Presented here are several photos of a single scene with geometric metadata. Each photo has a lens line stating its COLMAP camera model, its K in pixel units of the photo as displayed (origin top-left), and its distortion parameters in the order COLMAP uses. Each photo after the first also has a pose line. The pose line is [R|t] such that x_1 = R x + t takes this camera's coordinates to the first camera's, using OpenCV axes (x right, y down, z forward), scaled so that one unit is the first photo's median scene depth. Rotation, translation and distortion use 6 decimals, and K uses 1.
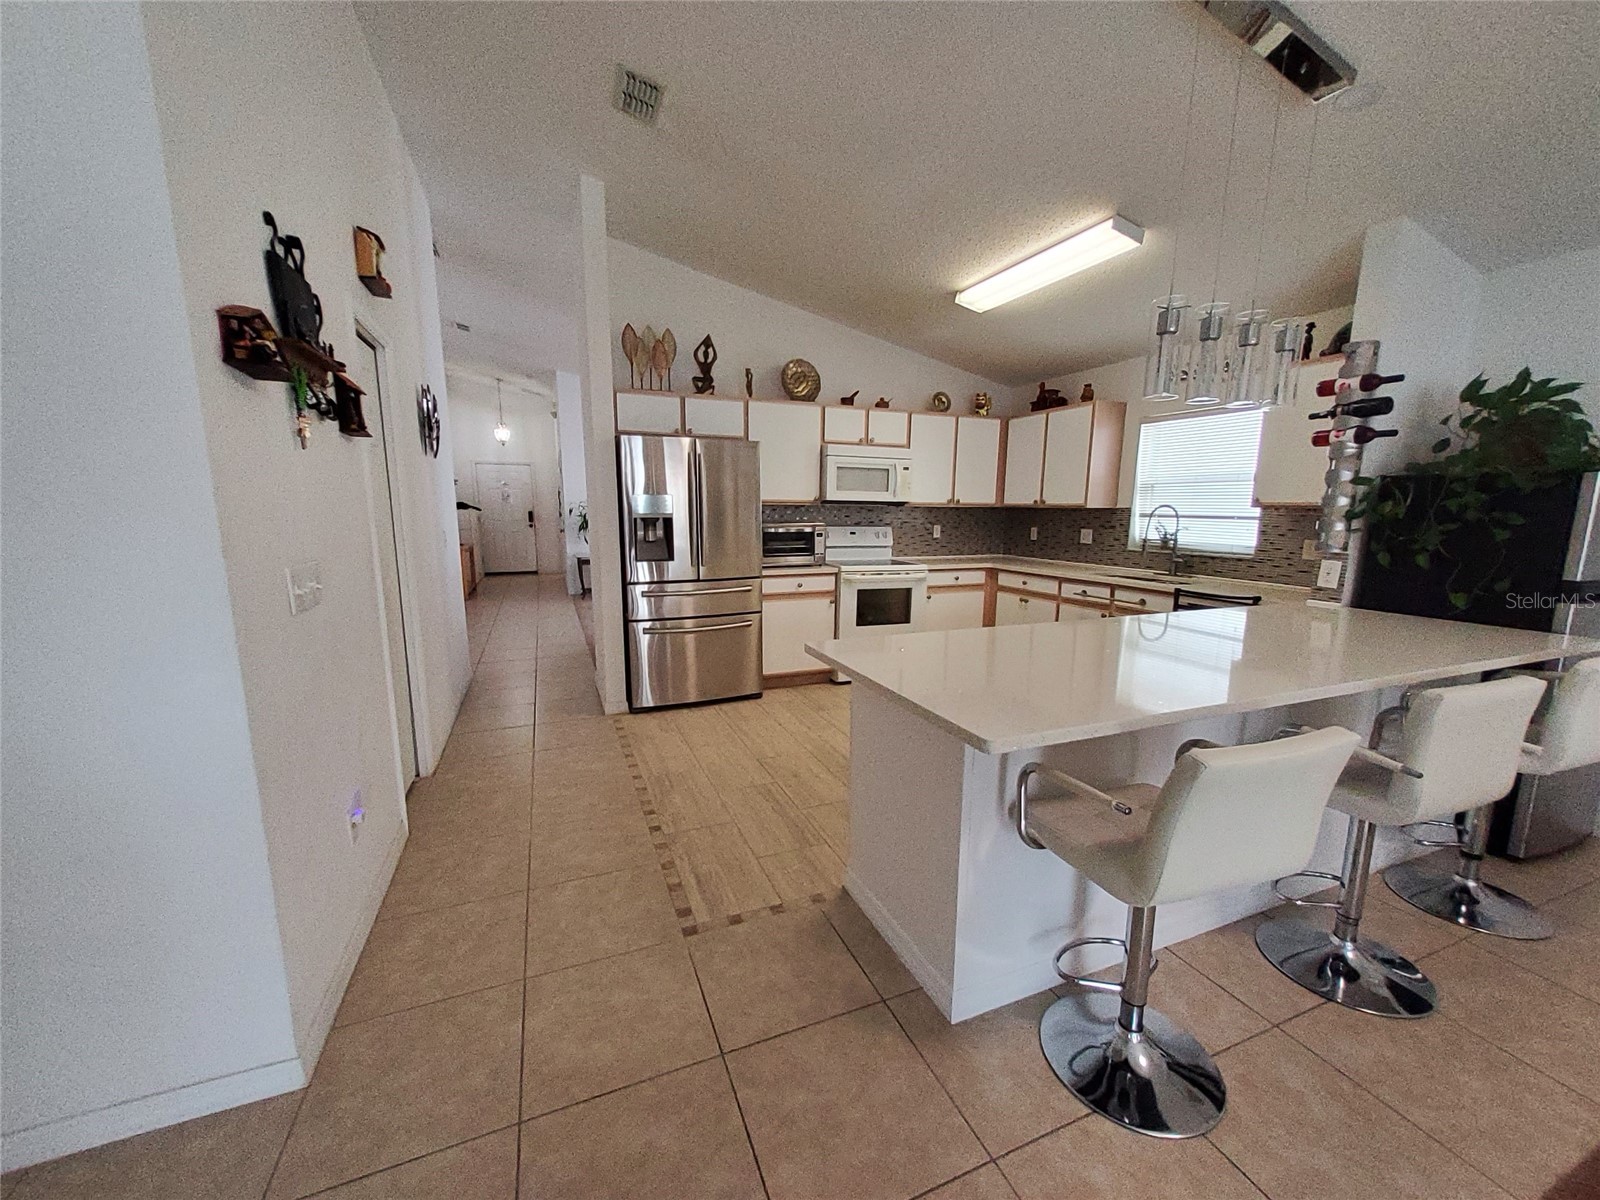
lens RADIAL K [[628.1, 0, 799.8], [0, 628.1, 610.8], [0, 0, 1]] dist [0.000958, 0.000269]
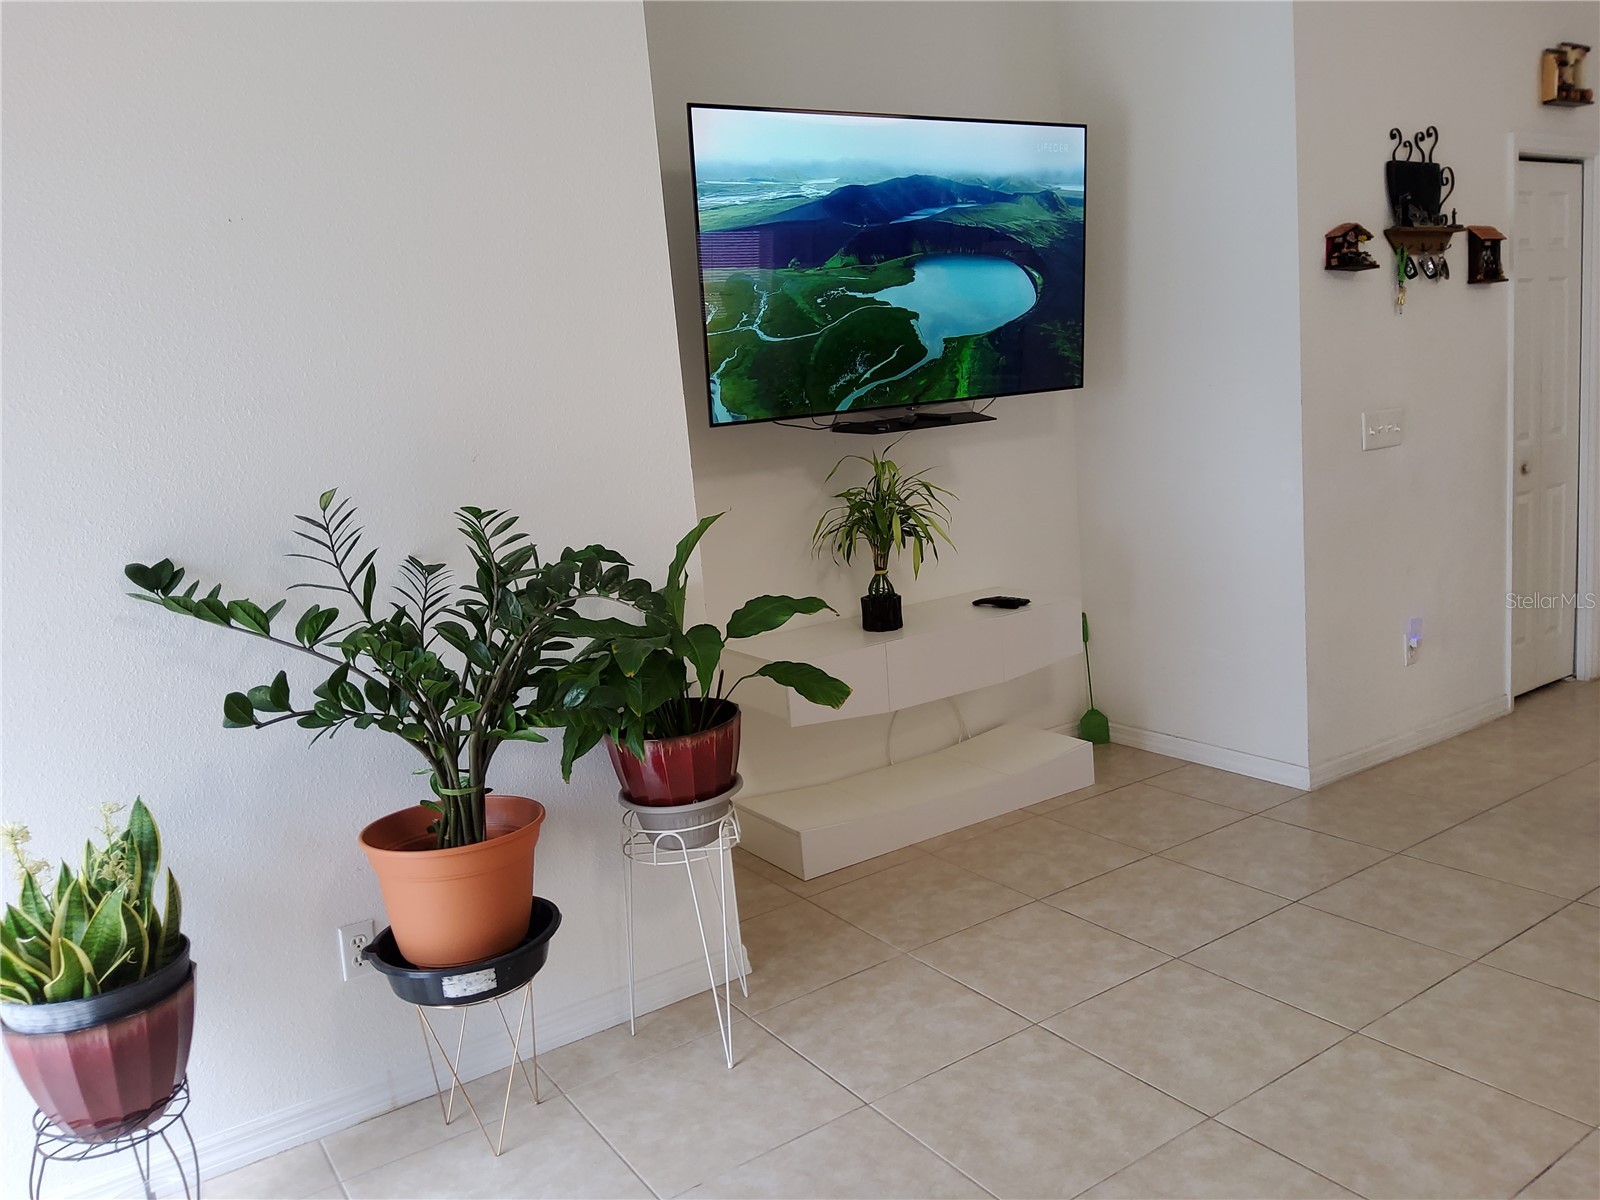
lens RADIAL K [[1227.3, 0, 800.0], [0, 1227.3, 600.0], [0, 0, 1]] dist [-0.000653, -0.000271]
pose [[0.196696, 0.143110, -0.969964, 0.535776], [-0.076601, 0.988510, 0.130312, 0.025984], [0.977468, 0.048668, 0.205398, -0.231275]]
